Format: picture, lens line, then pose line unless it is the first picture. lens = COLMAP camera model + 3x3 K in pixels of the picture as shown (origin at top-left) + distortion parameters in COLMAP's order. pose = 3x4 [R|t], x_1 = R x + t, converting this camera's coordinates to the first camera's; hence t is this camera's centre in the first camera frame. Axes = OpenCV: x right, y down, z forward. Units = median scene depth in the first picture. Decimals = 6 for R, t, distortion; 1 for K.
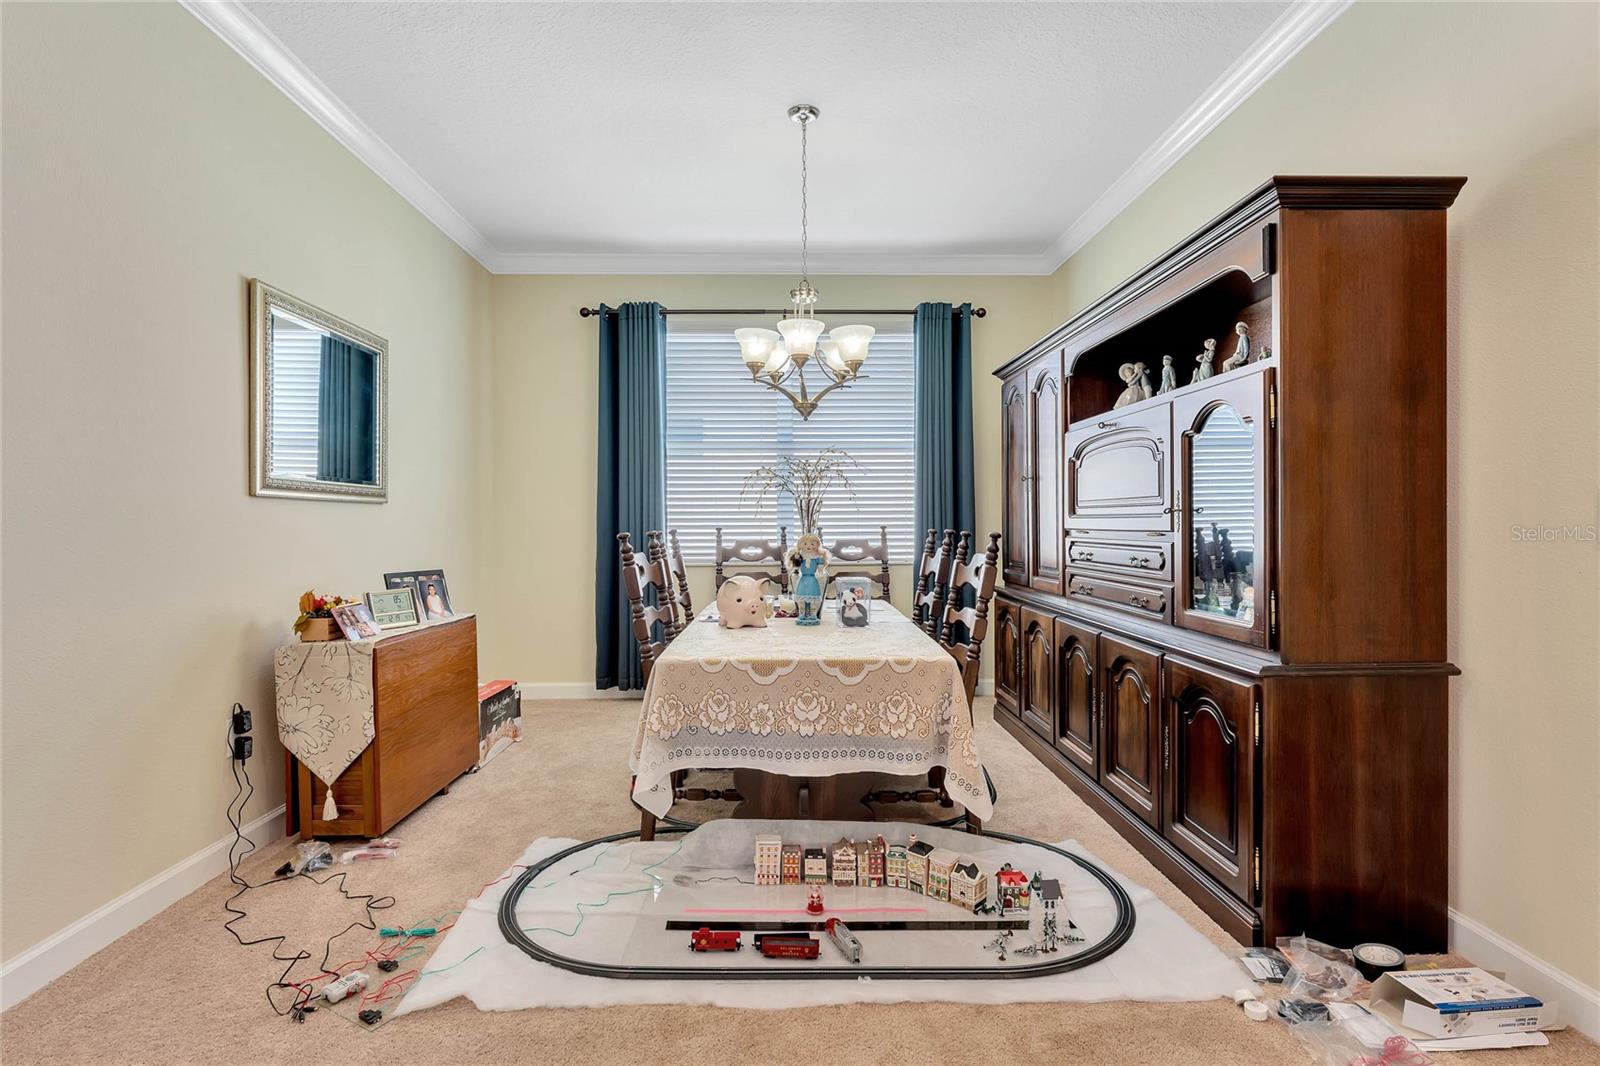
lens RADIAL K [[773.7, 0, 800.0], [0, 773.7, 533.0], [0, 0, 1]] dist [-0.003209, 0.000096]
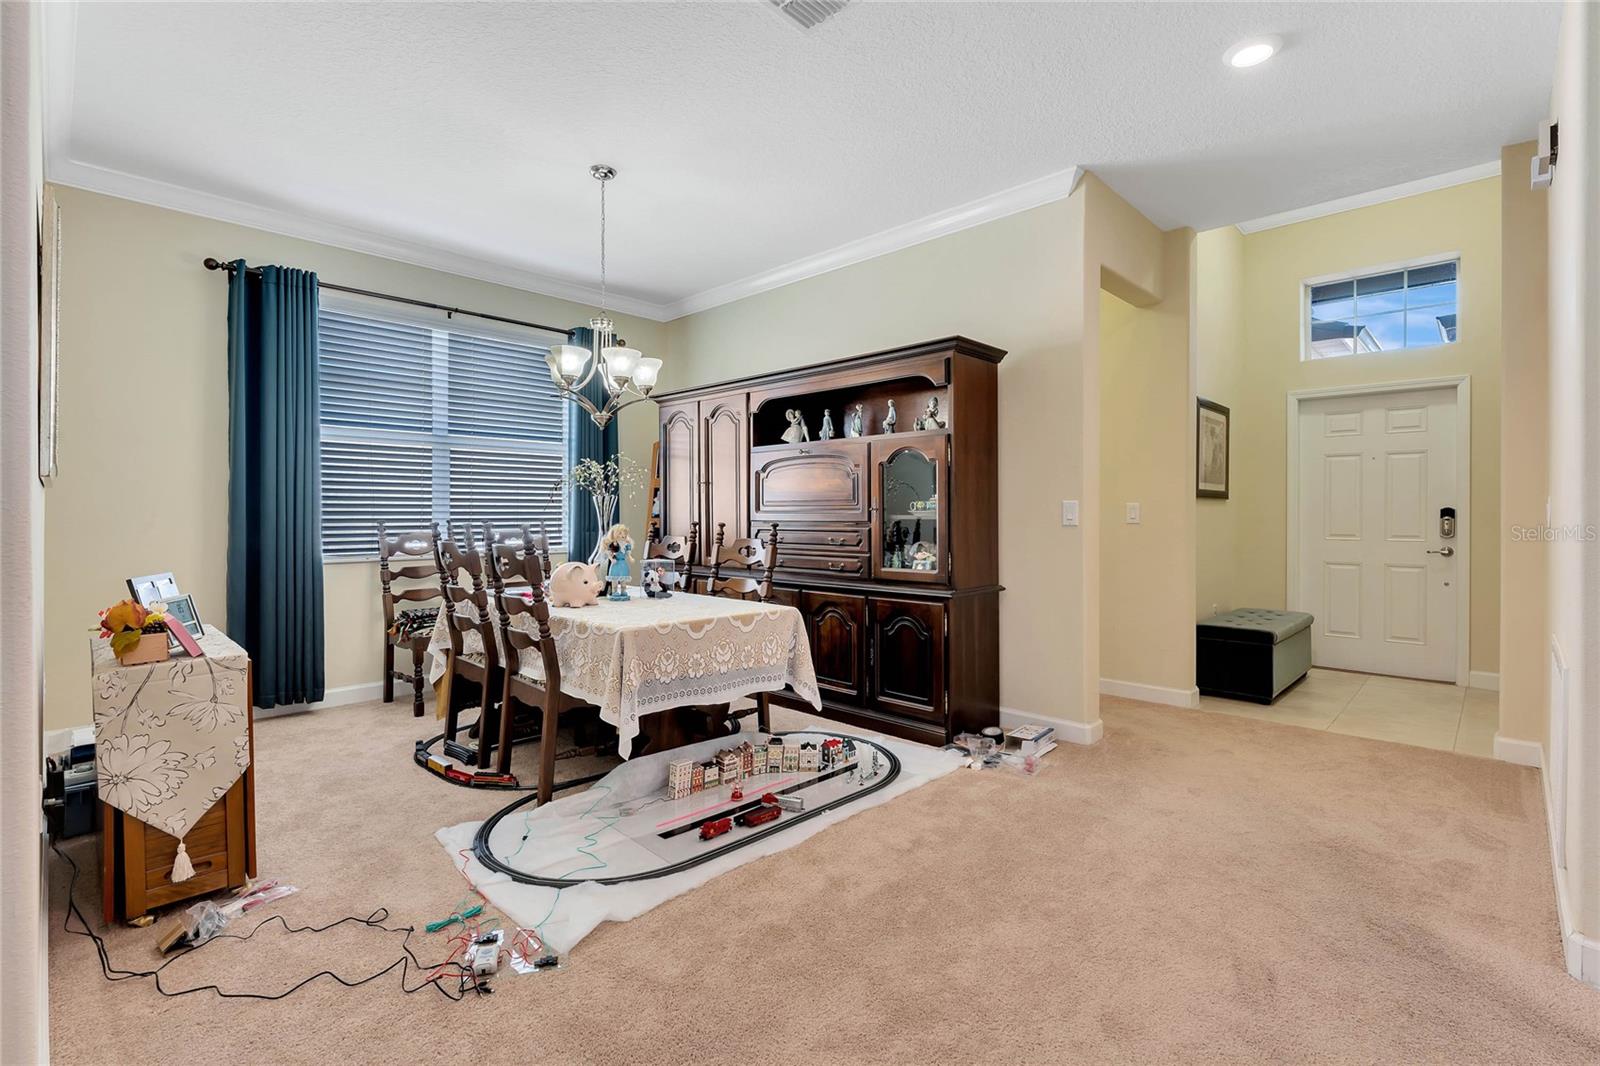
lens RADIAL K [[718.9, 0, 795.8], [0, 718.9, 521.9], [0, 0, 1]] dist [-0.001705, -0.000241]
pose [[0.714973, -0.001828, 0.699150, -0.775757], [0.007476, 0.999959, -0.005032, 0.005091], [-0.699112, 0.008824, 0.714957, 0.011387]]
